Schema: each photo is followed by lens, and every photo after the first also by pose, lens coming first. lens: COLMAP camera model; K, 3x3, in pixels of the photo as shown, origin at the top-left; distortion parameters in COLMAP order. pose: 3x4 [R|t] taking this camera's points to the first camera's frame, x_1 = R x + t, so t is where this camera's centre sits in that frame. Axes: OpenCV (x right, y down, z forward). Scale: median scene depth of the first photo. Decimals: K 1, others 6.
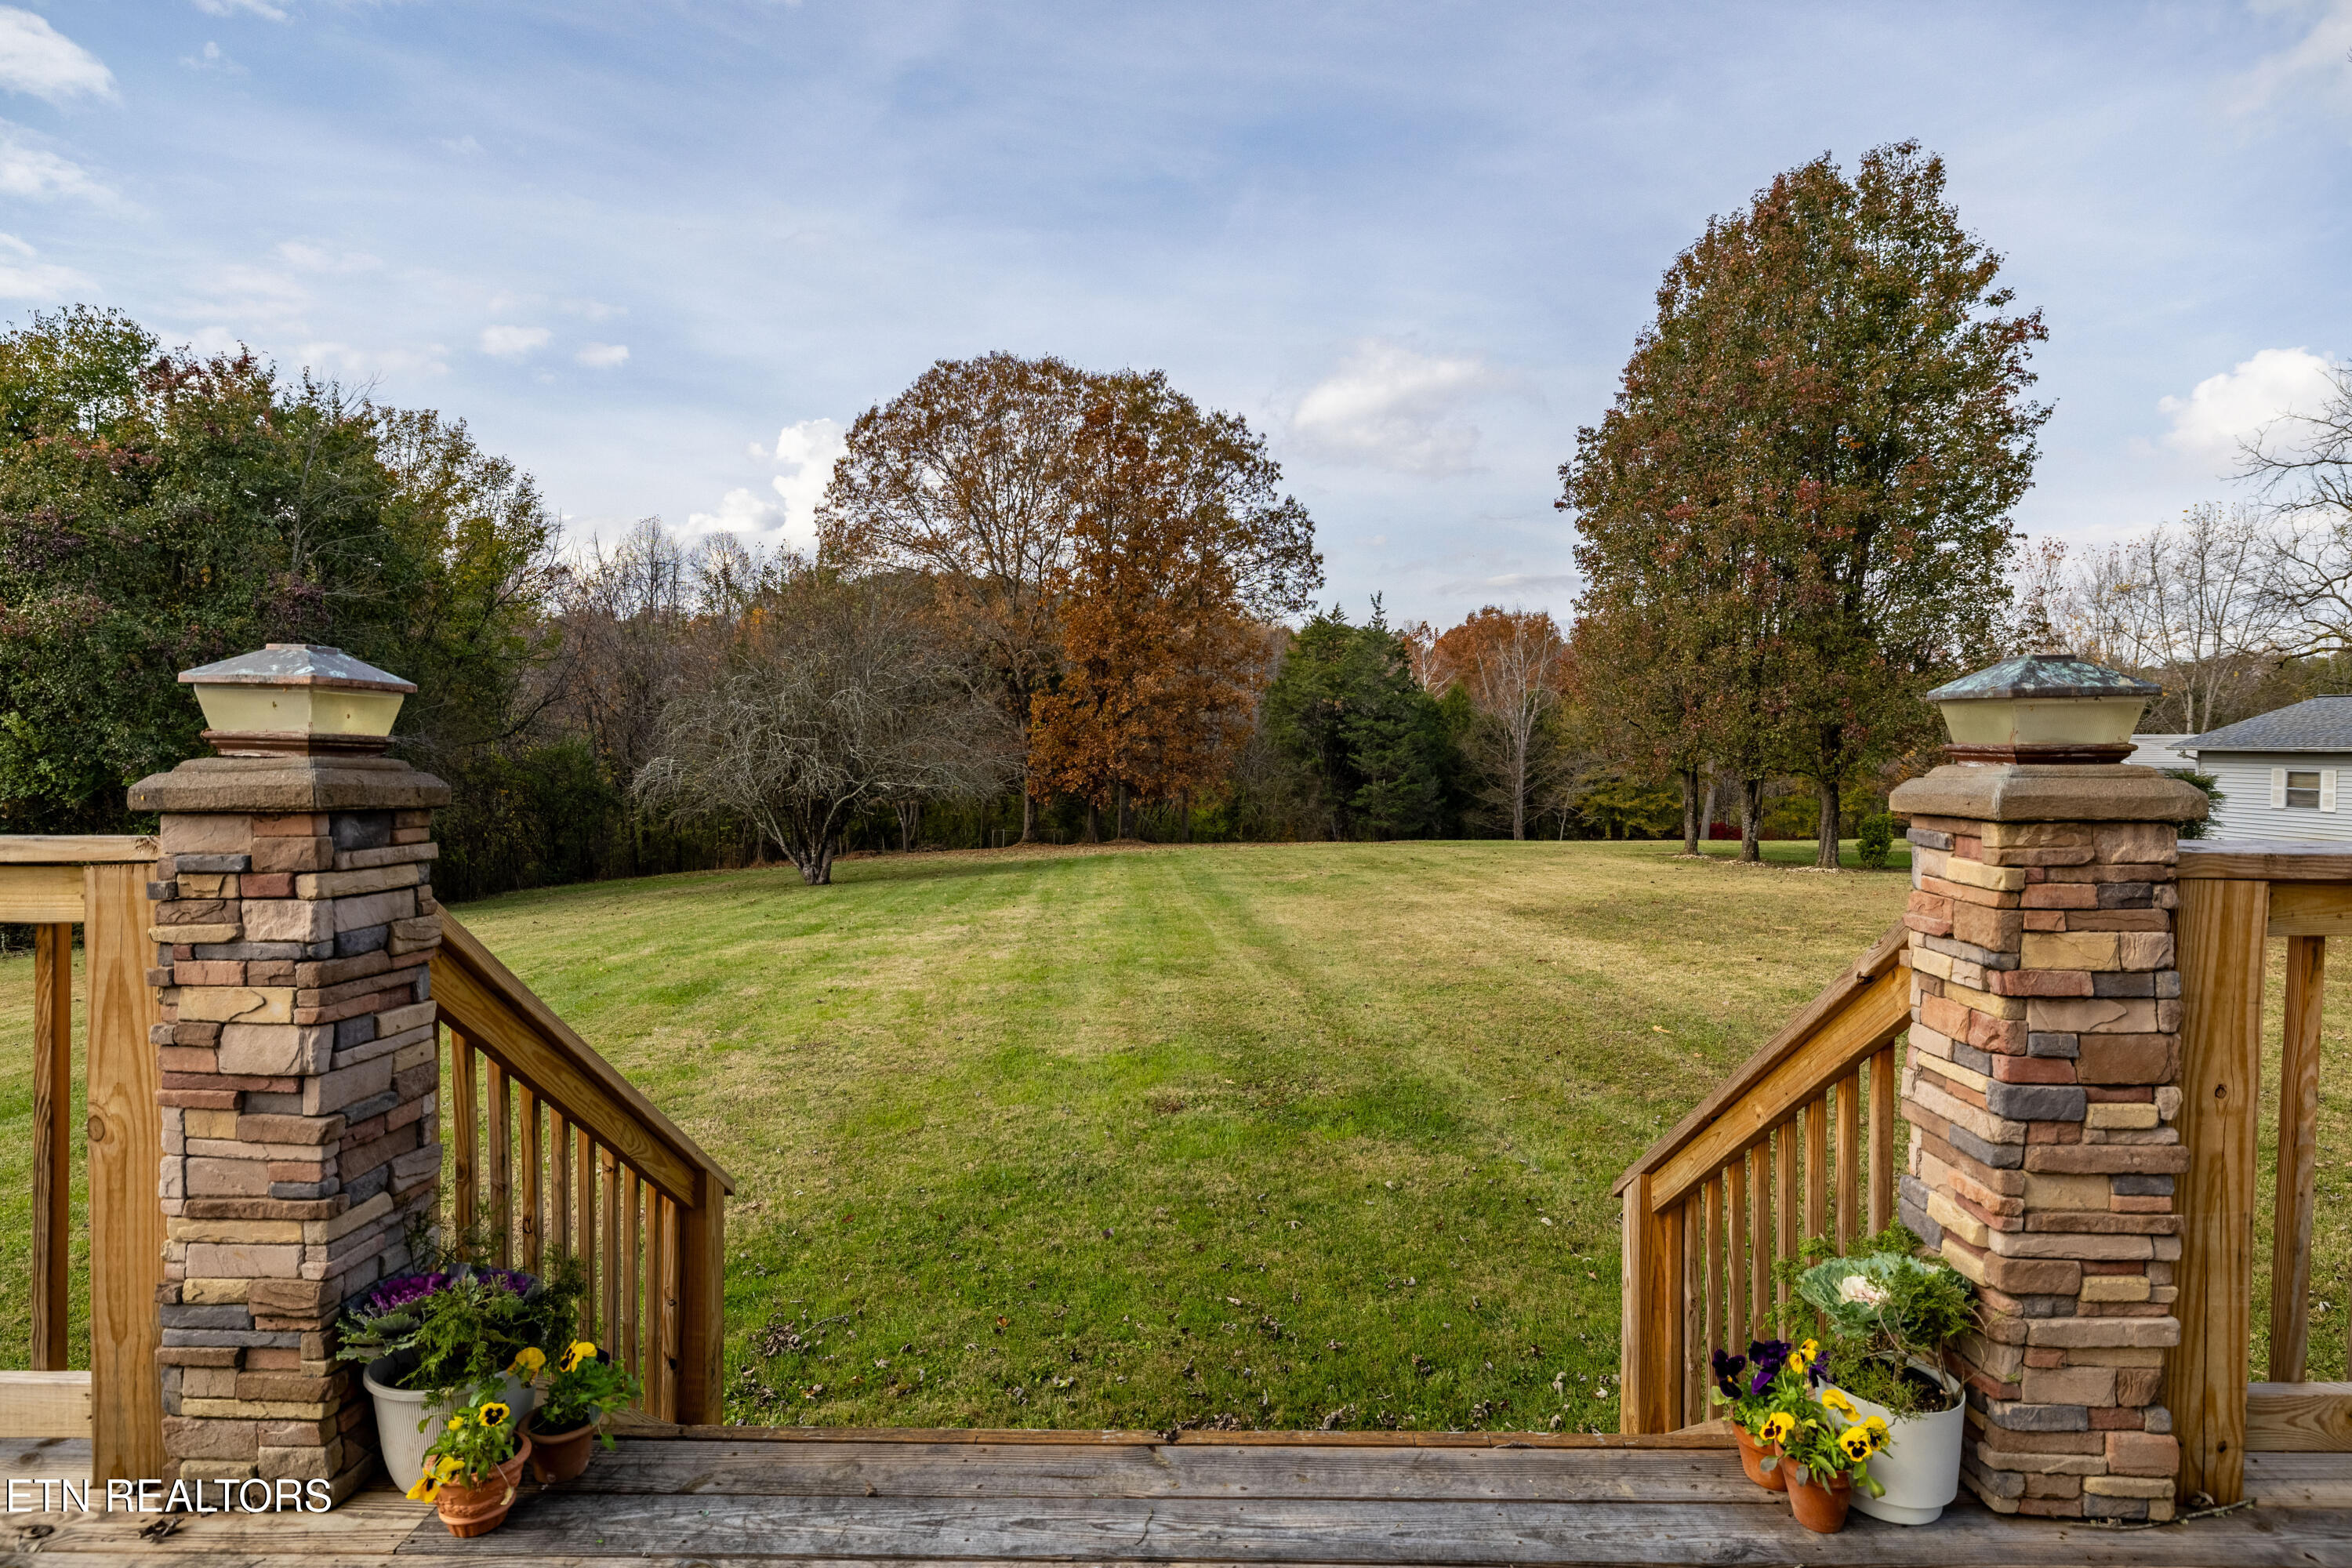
lens RADIAL K [[1239.9, 0, 1170.2], [0, 1239.9, 774.2], [0, 0, 1]] dist [-0.000712, 0.001348]
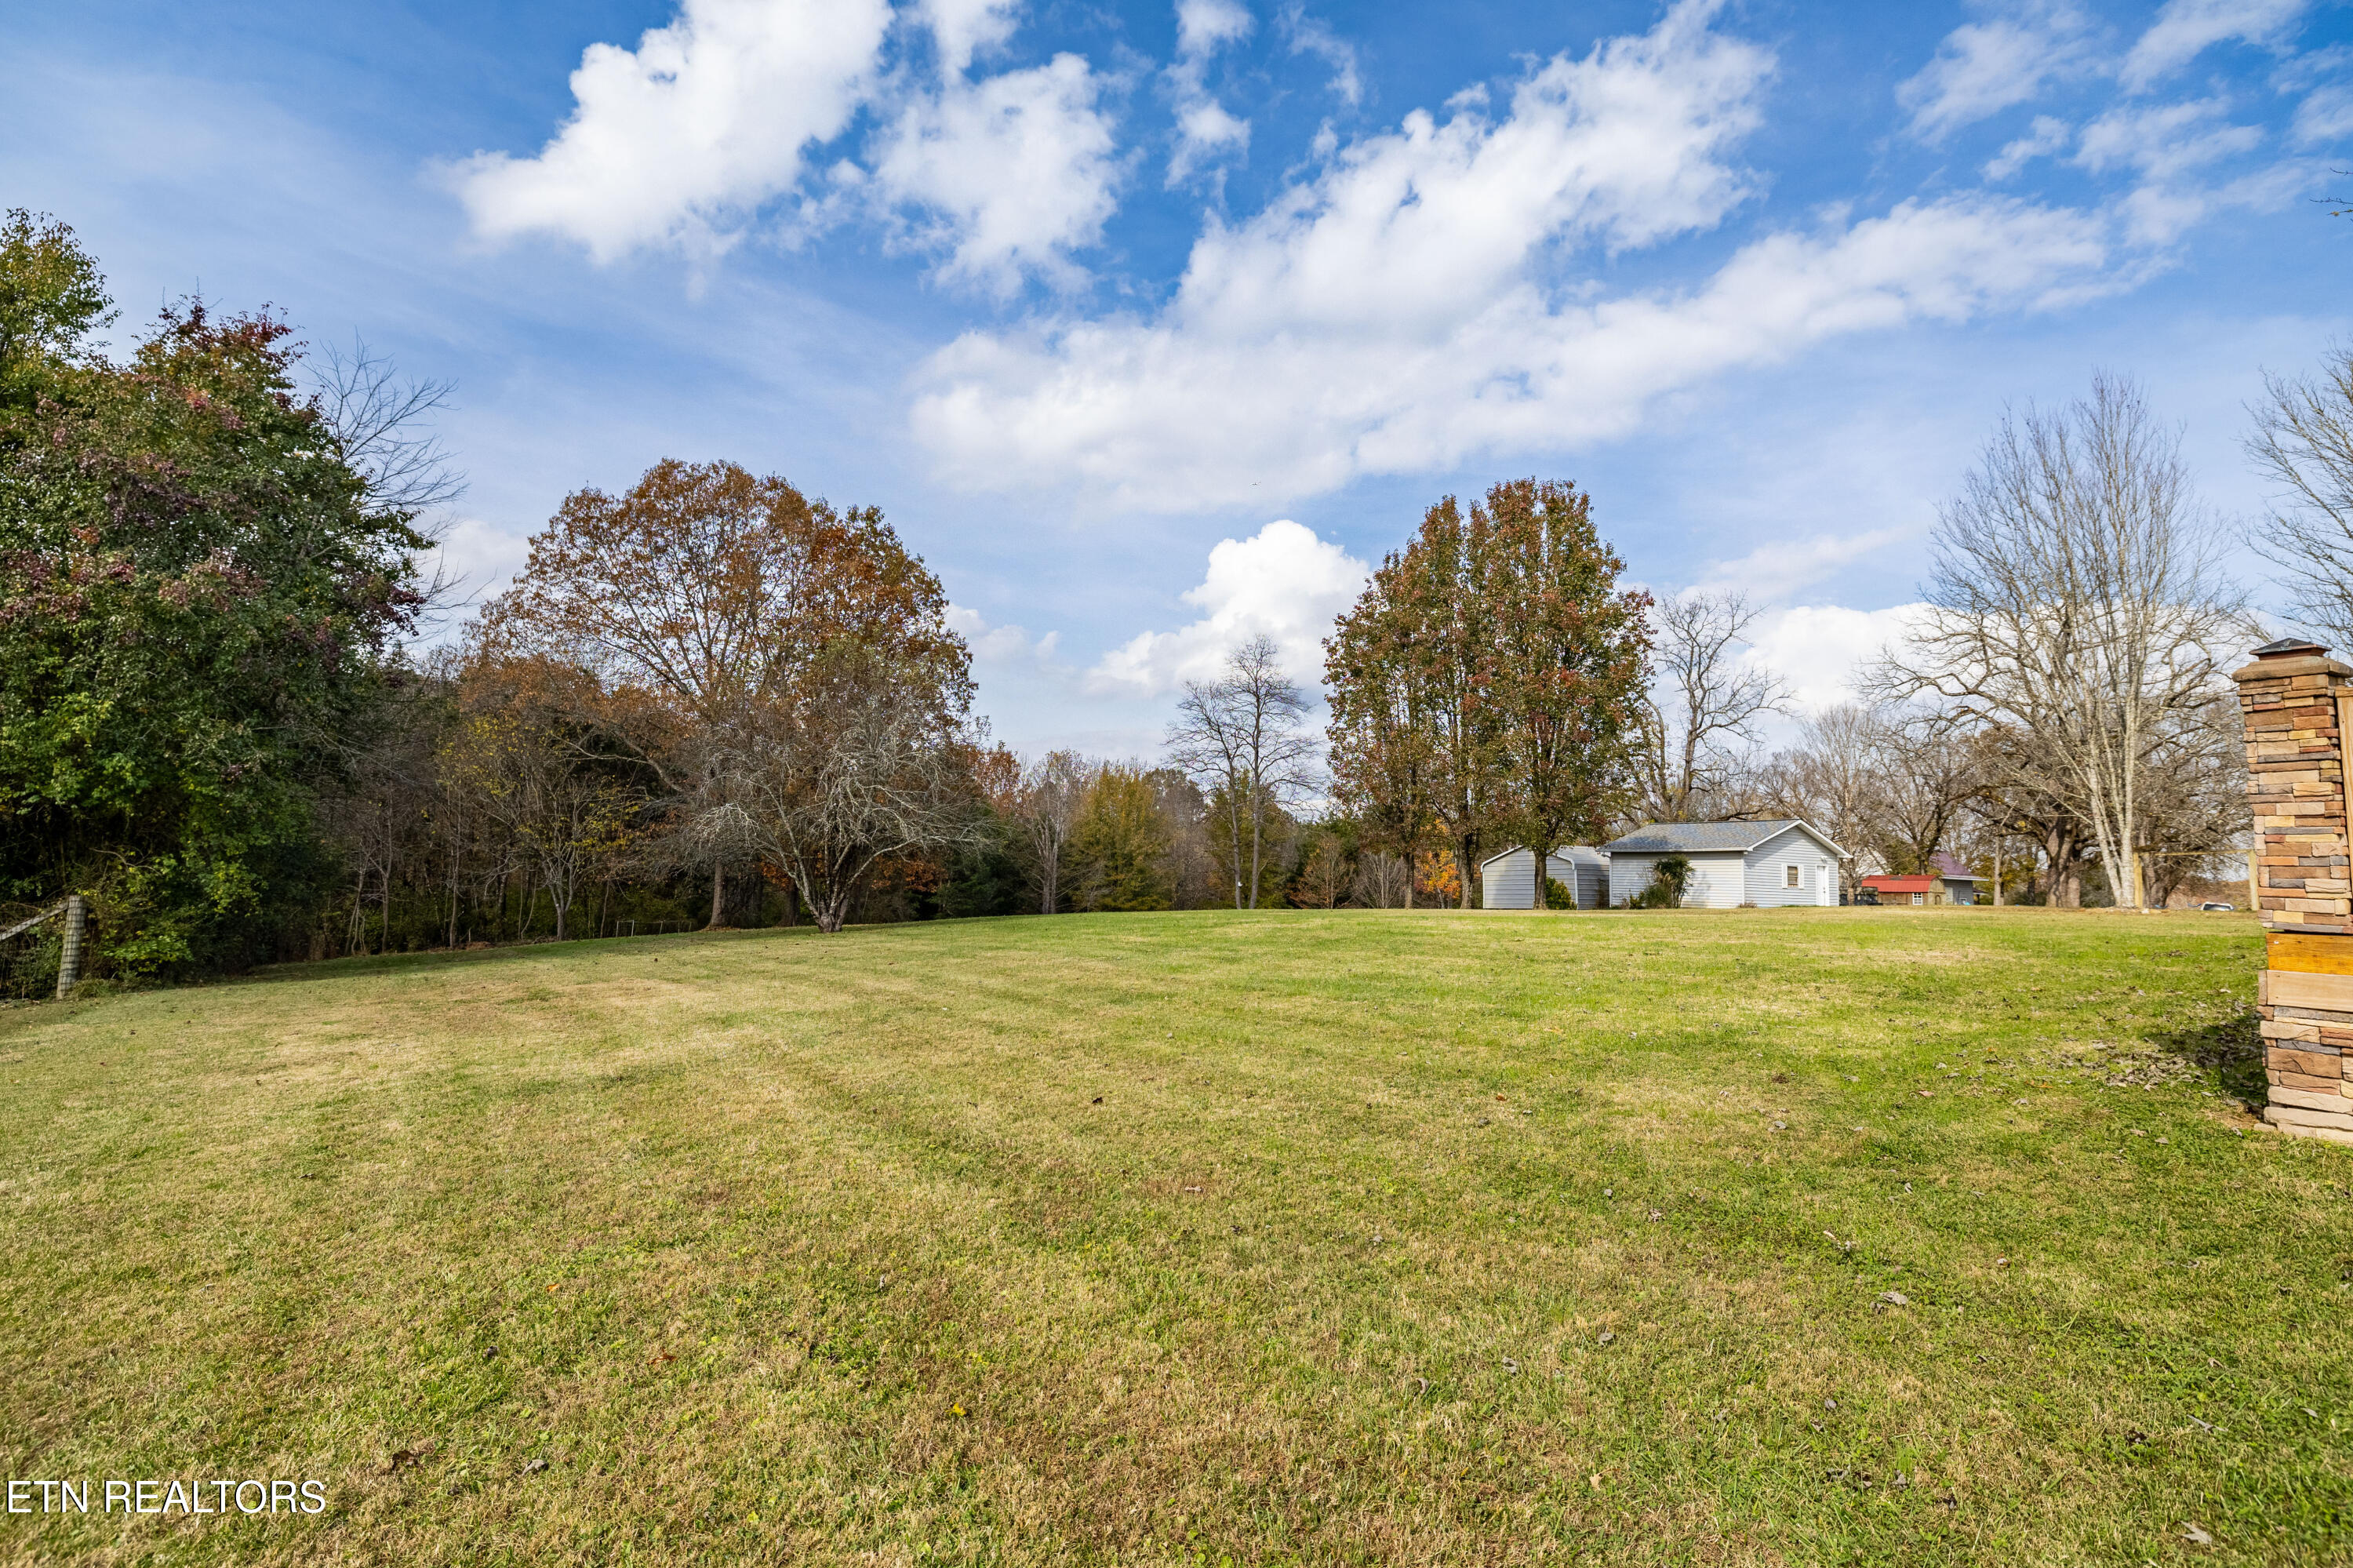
lens RADIAL K [[1130.2, 0, 1170.5], [0, 1130.2, 782.1], [0, 0, 1]] dist [-0.004699, -0.000503]
pose [[0.855238, 0.061855, 0.514530, -0.335845], [-0.008468, 0.994387, -0.105466, 0.036829], [-0.518166, 0.085842, 0.850961, -0.000764]]
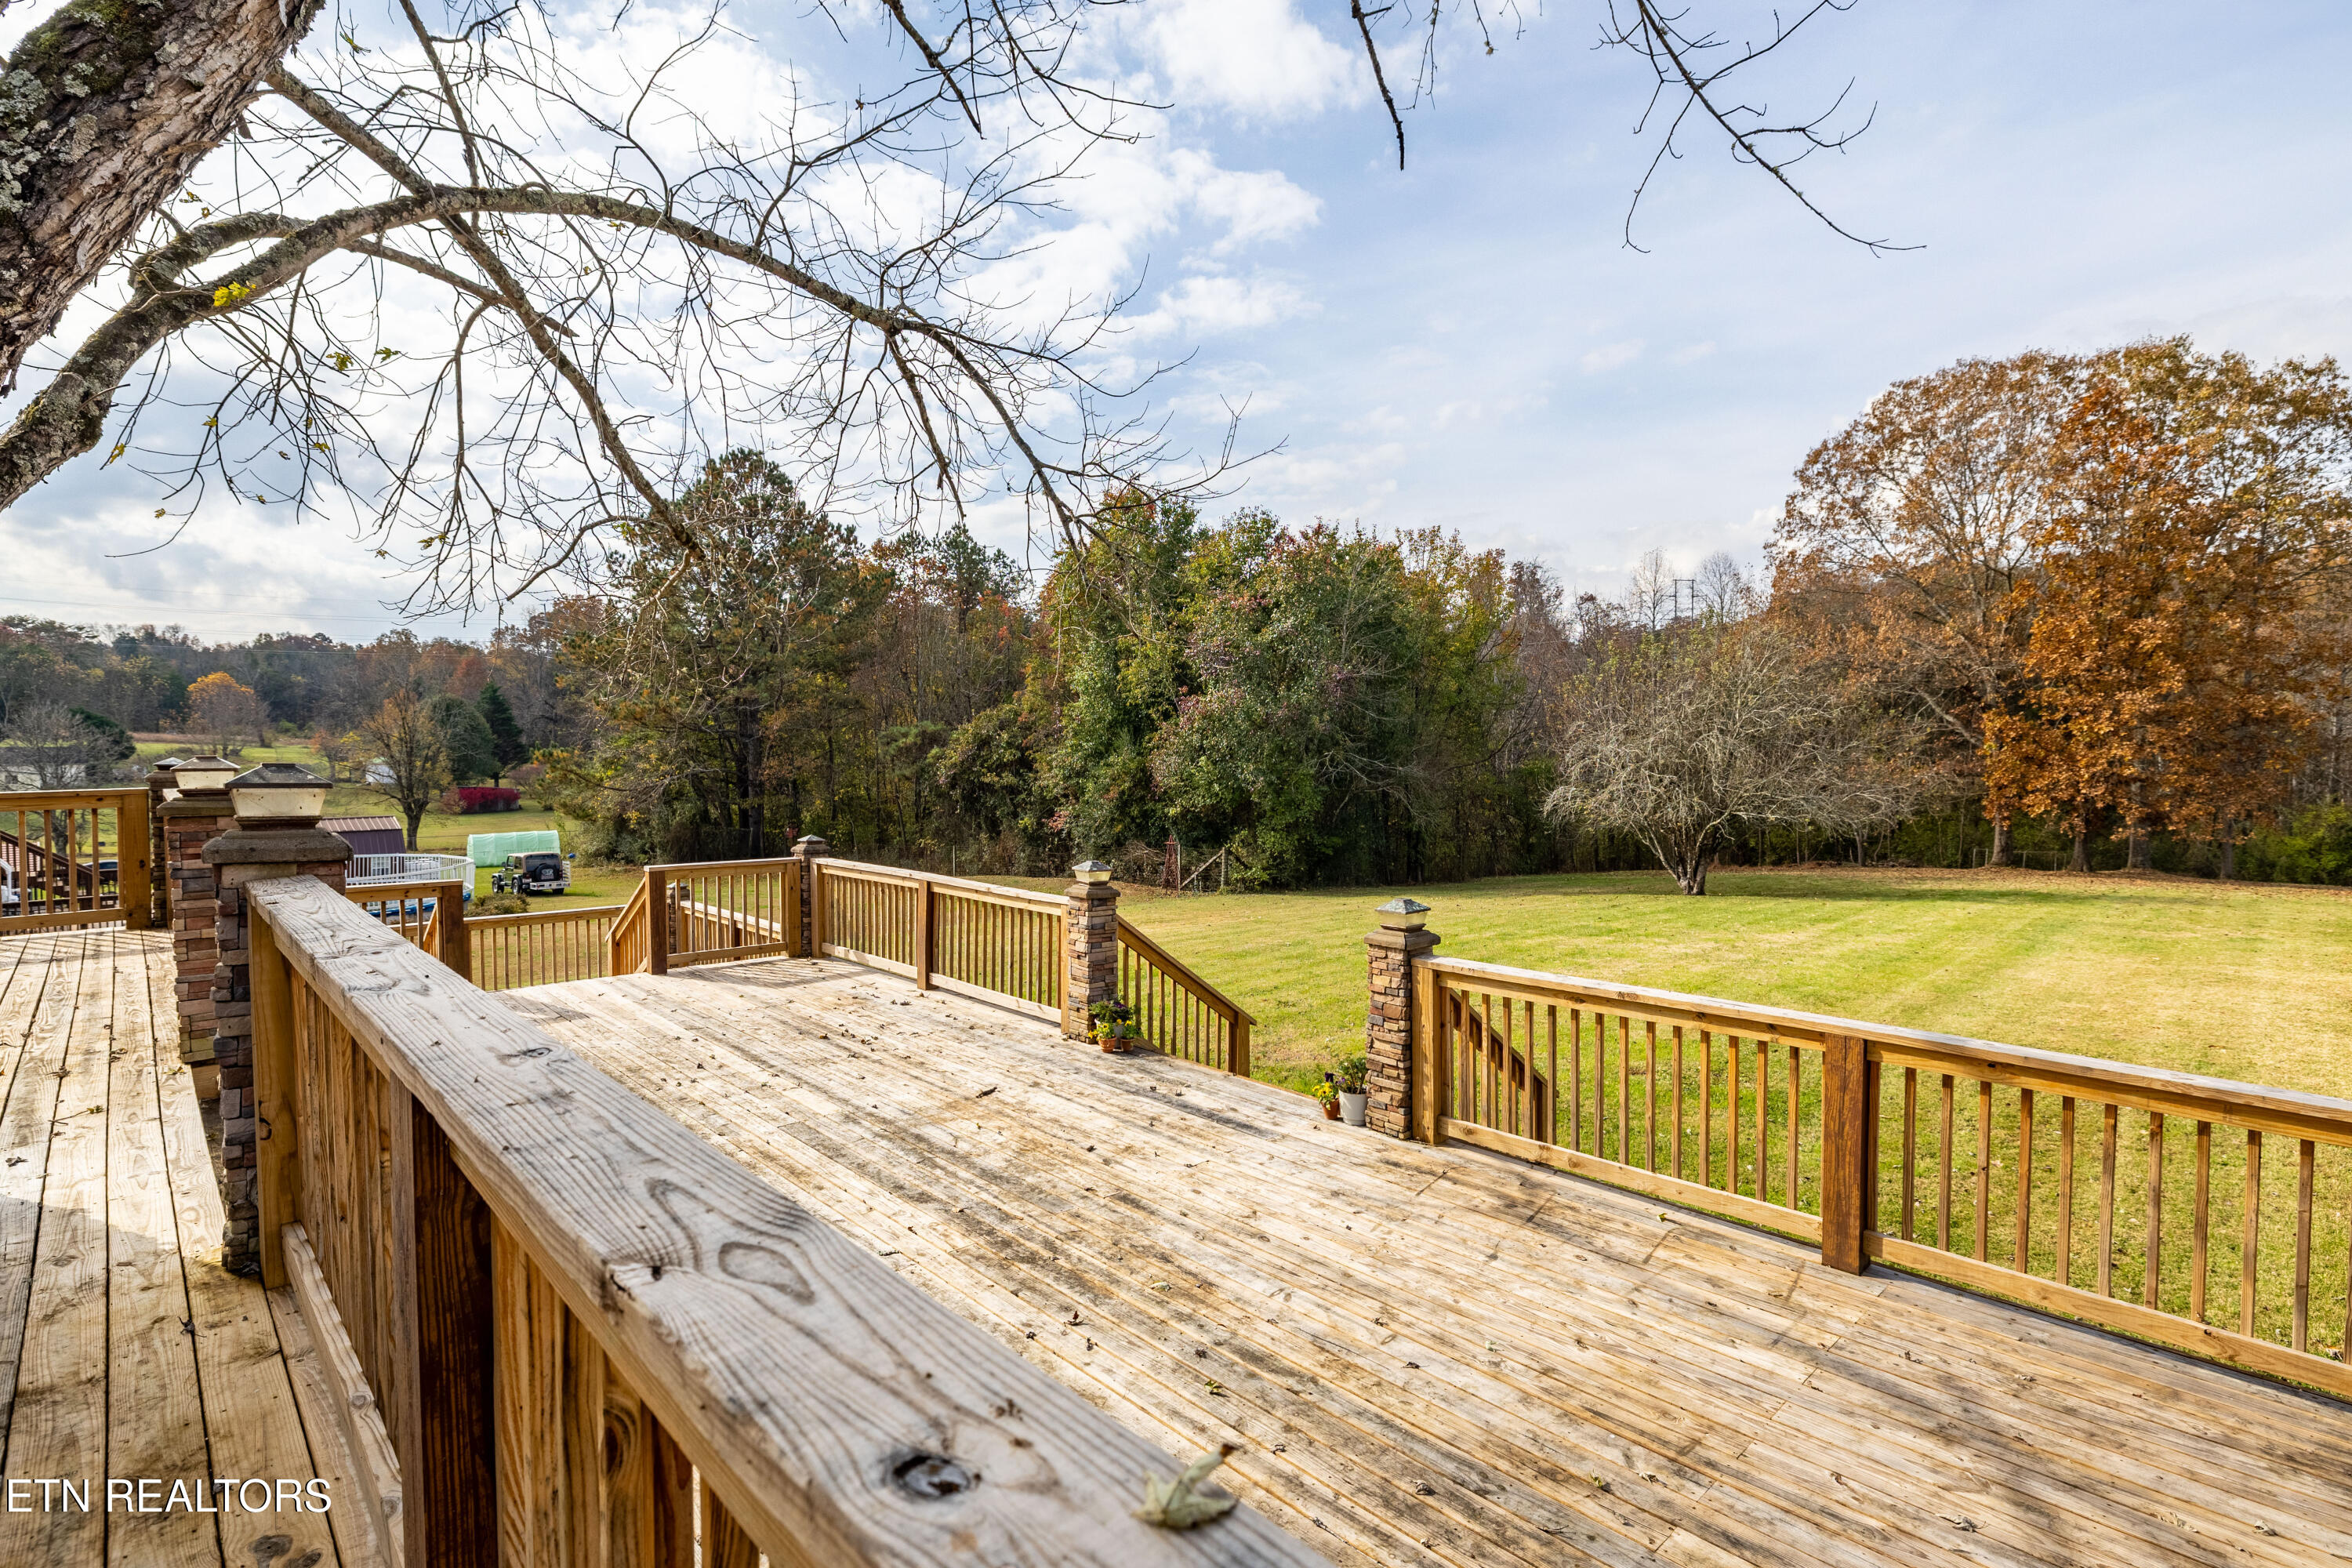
lens RADIAL K [[1129.6, 0, 1180.6], [0, 1129.6, 782.9], [0, 0, 1]] dist [-0.004699, -0.000503]
pose [[0.690646, 0.019992, -0.722917, 0.091635], [-0.012868, 0.999799, 0.015356, -0.016526], [0.723079, -0.001304, 0.690765, -0.059628]]
